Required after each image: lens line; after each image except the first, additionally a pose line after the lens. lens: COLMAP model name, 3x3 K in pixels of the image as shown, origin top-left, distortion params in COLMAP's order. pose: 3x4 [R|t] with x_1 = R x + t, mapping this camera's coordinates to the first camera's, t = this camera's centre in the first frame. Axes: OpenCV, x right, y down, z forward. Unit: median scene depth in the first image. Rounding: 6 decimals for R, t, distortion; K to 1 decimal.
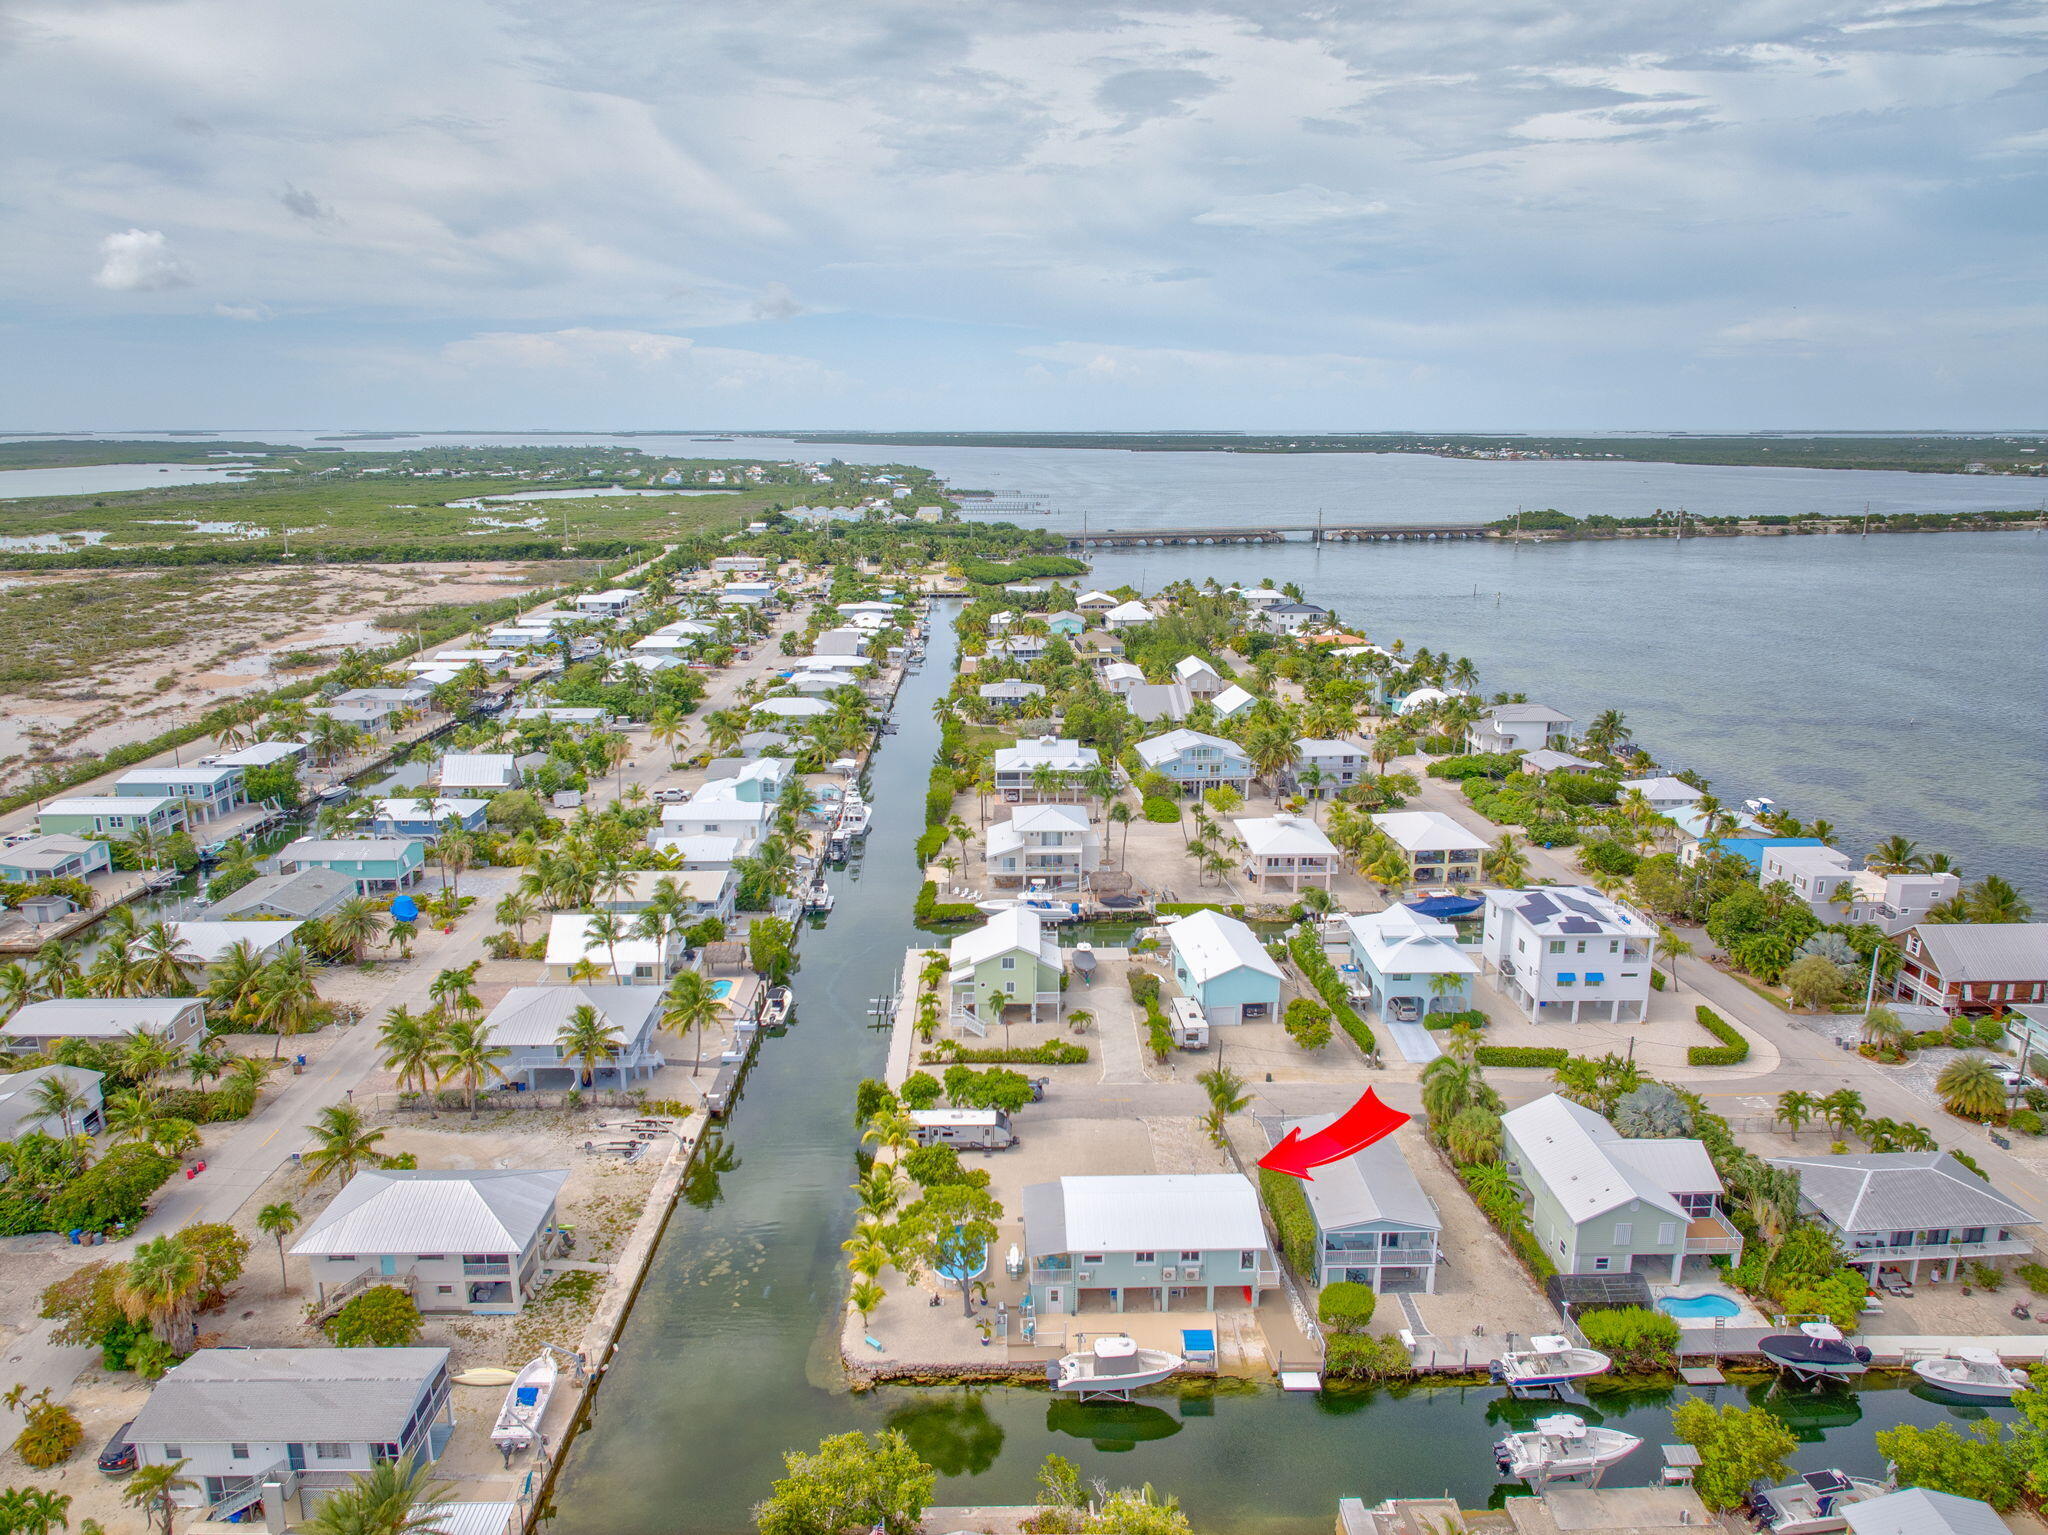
lens RADIAL K [[1387.0, 0, 985.9], [0, 1387.0, 772.8], [0, 0, 1]] dist [0.006055, -0.015865]
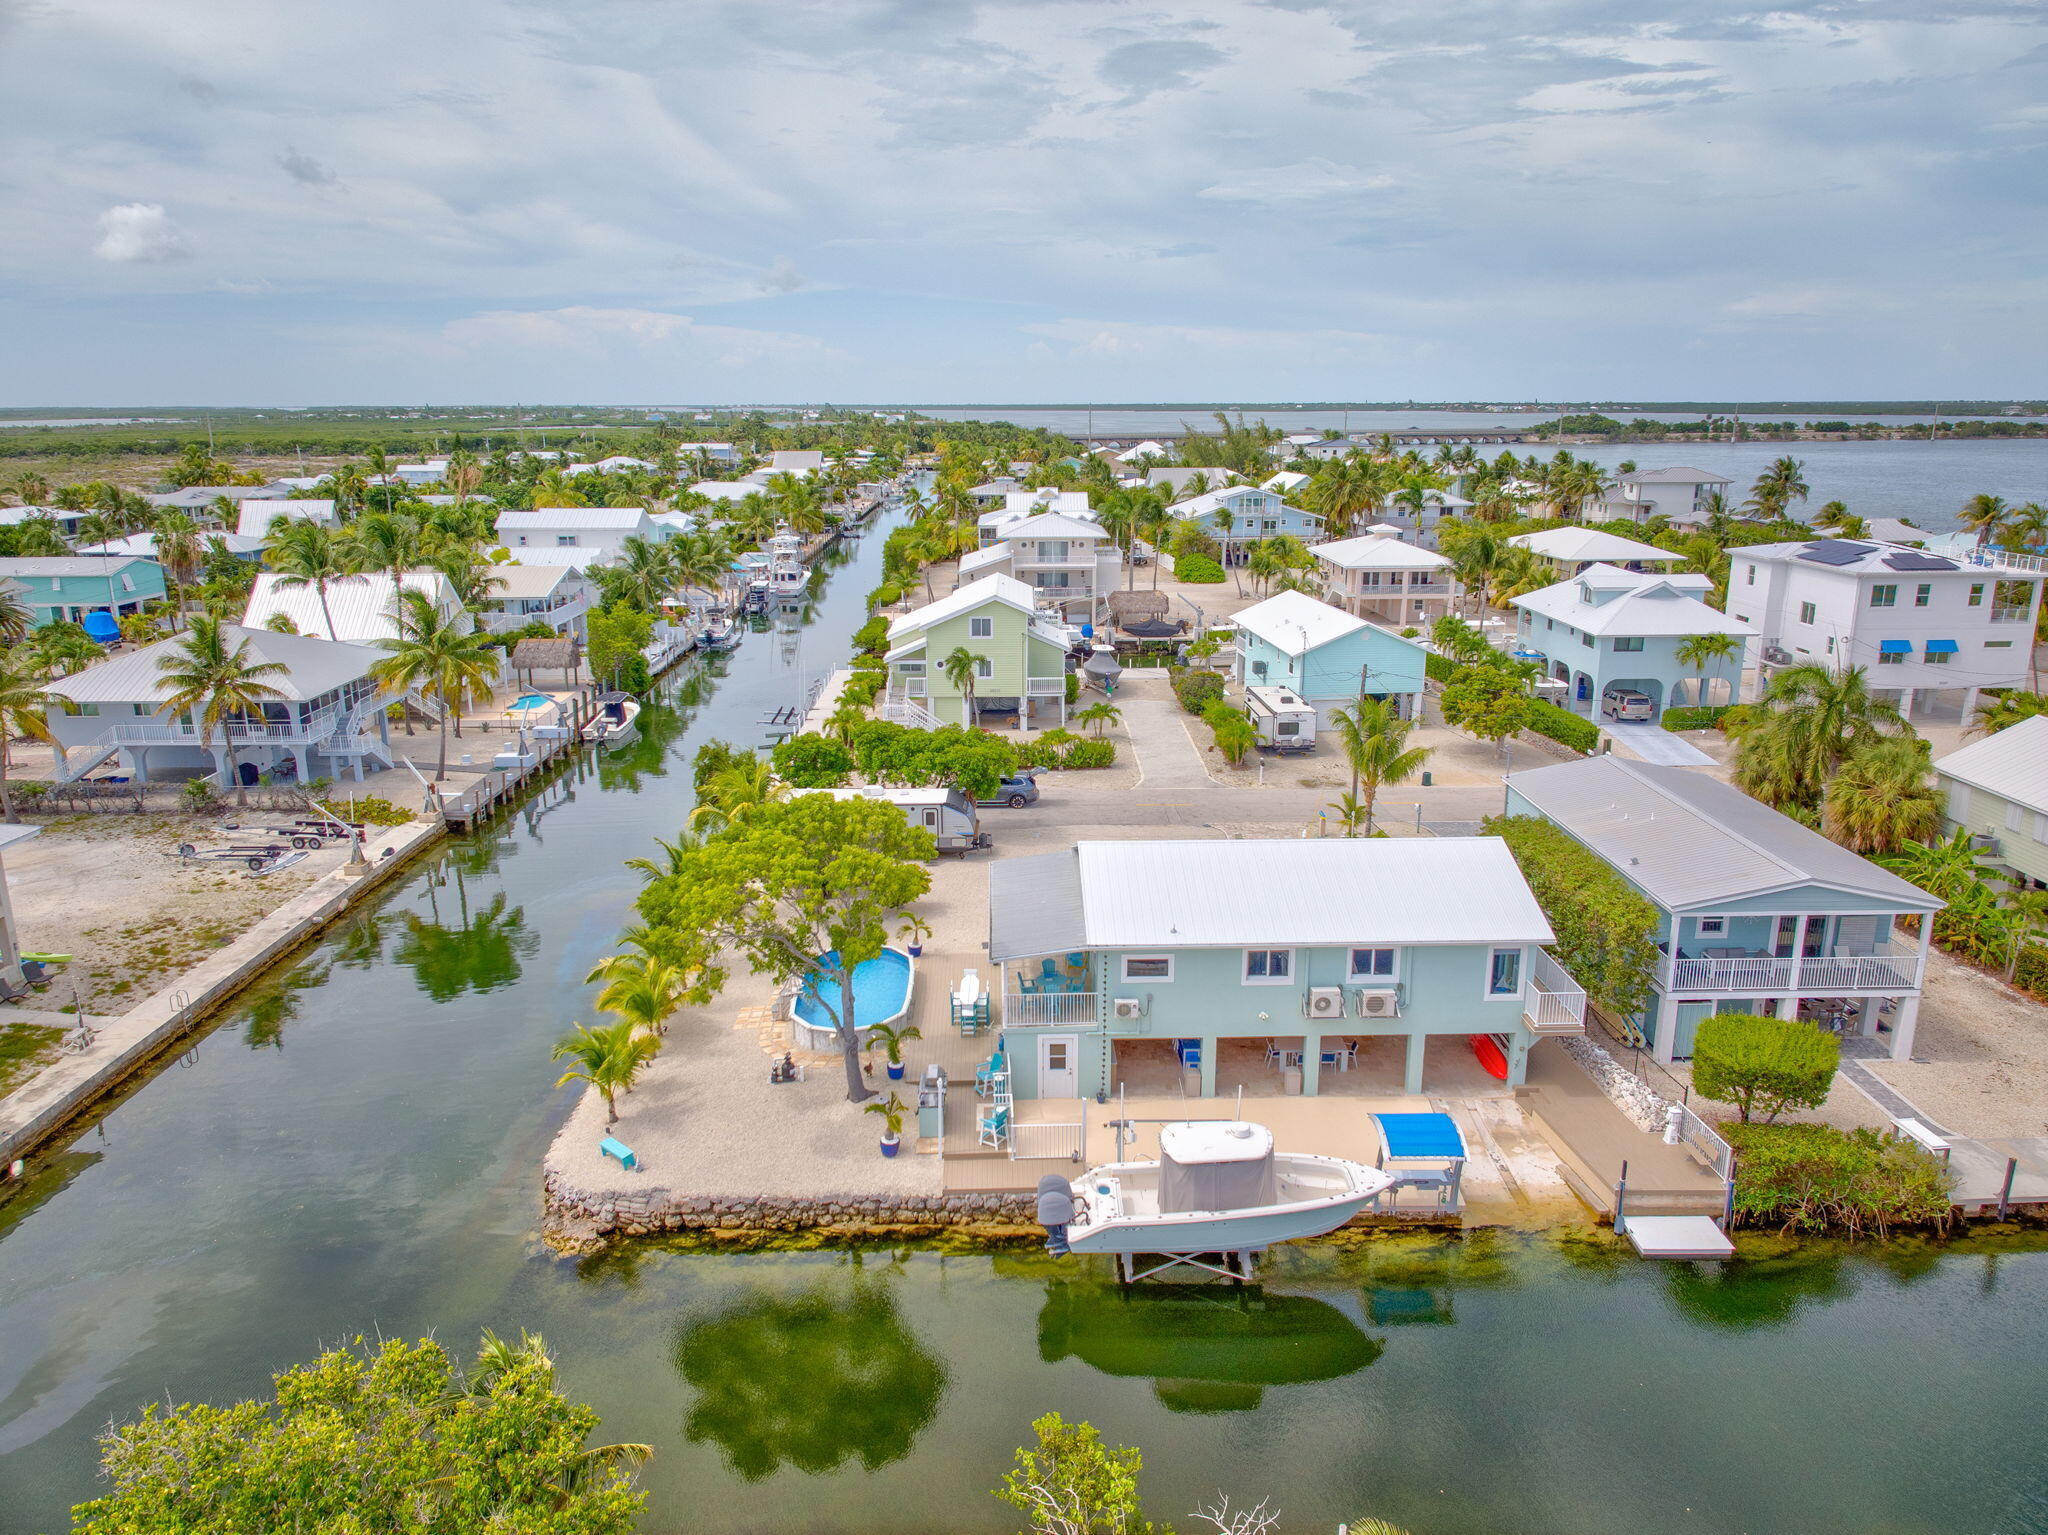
lens RADIAL K [[1387.0, 0, 1013.2], [0, 1387.0, 765.2], [0, 0, 1]] dist [0.006055, -0.015865]
pose [[0.999742, 0.009054, 0.020838, 0.017373], [-0.009226, 0.999924, 0.008197, 0.190196], [-0.020762, -0.008387, 0.999749, 0.382508]]
